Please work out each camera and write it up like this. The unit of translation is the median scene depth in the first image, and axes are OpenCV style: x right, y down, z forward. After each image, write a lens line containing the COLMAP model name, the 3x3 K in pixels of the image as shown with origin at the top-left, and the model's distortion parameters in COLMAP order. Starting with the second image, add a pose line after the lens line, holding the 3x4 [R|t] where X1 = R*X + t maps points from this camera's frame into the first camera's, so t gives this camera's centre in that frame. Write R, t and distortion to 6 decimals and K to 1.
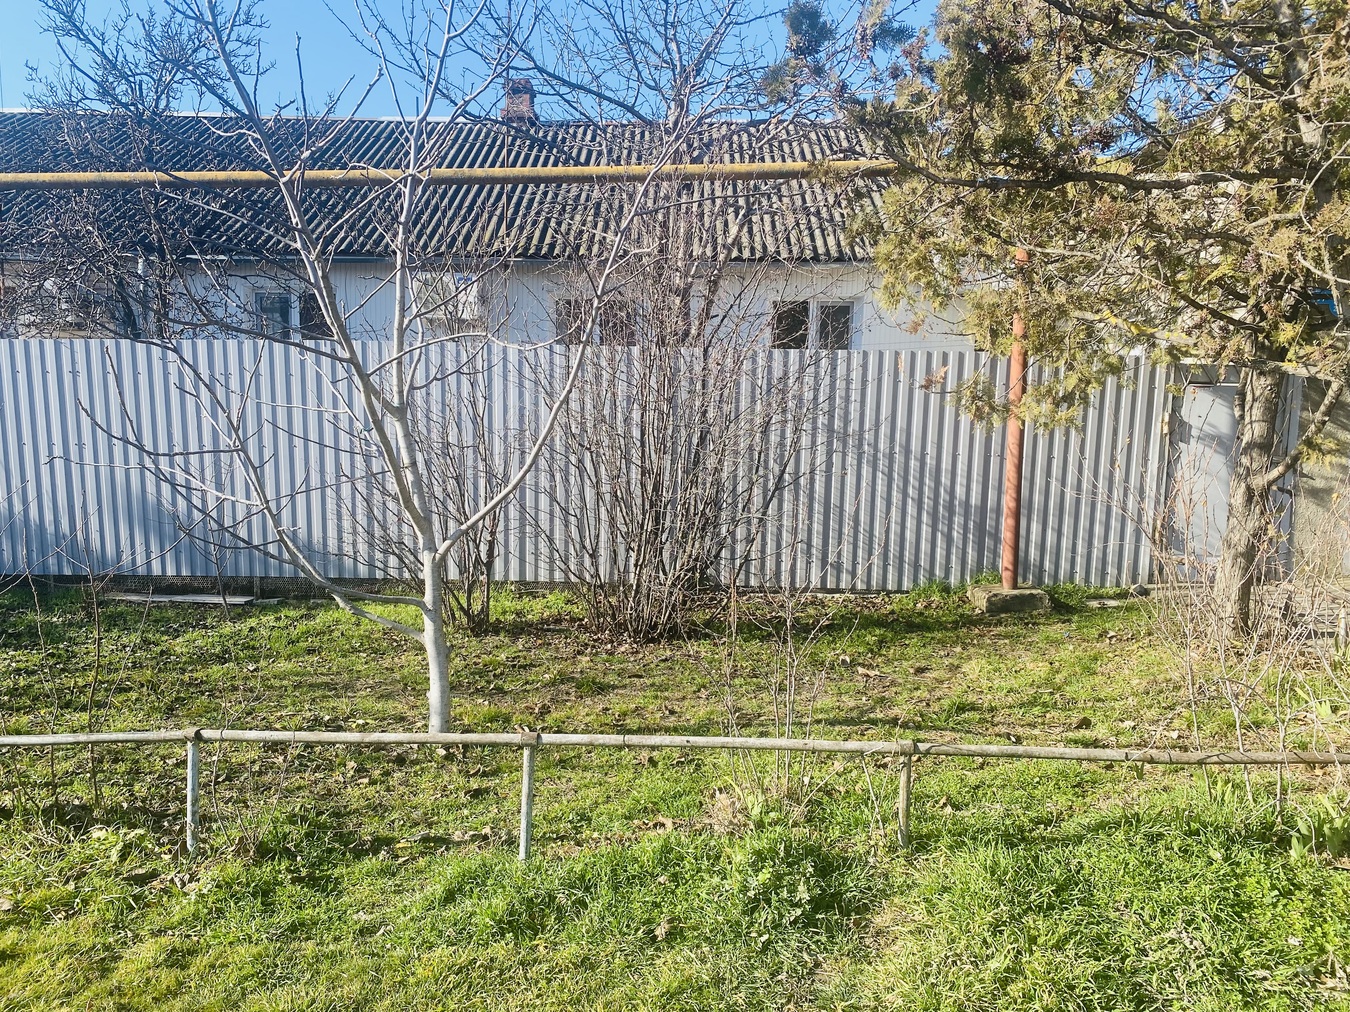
lens RADIAL K [[1021.9, 0, 668.5], [0, 1021.9, 513.8], [0, 0, 1]] dist [0.038560, -0.043379]
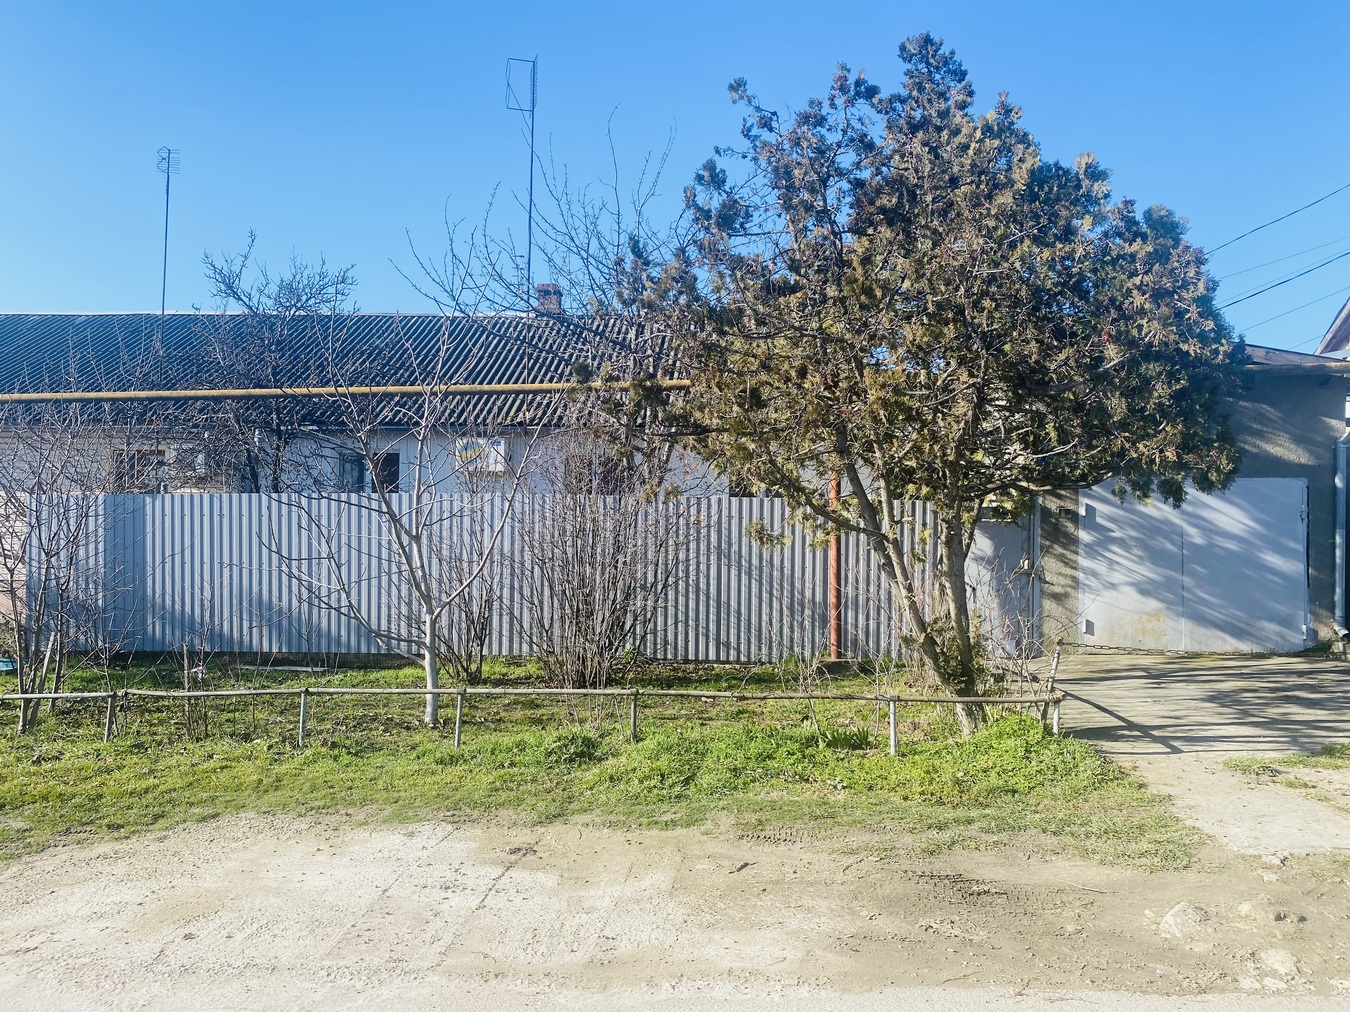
lens RADIAL K [[1021.9, 0, 682.4], [0, 1021.9, 503.7], [0, 0, 1]] dist [0.038560, -0.043379]
pose [[0.998650, -0.006444, -0.051542, 0.180751], [-0.000811, 0.990220, -0.139510, 0.056032], [0.051937, 0.139363, 0.988878, -0.465791]]
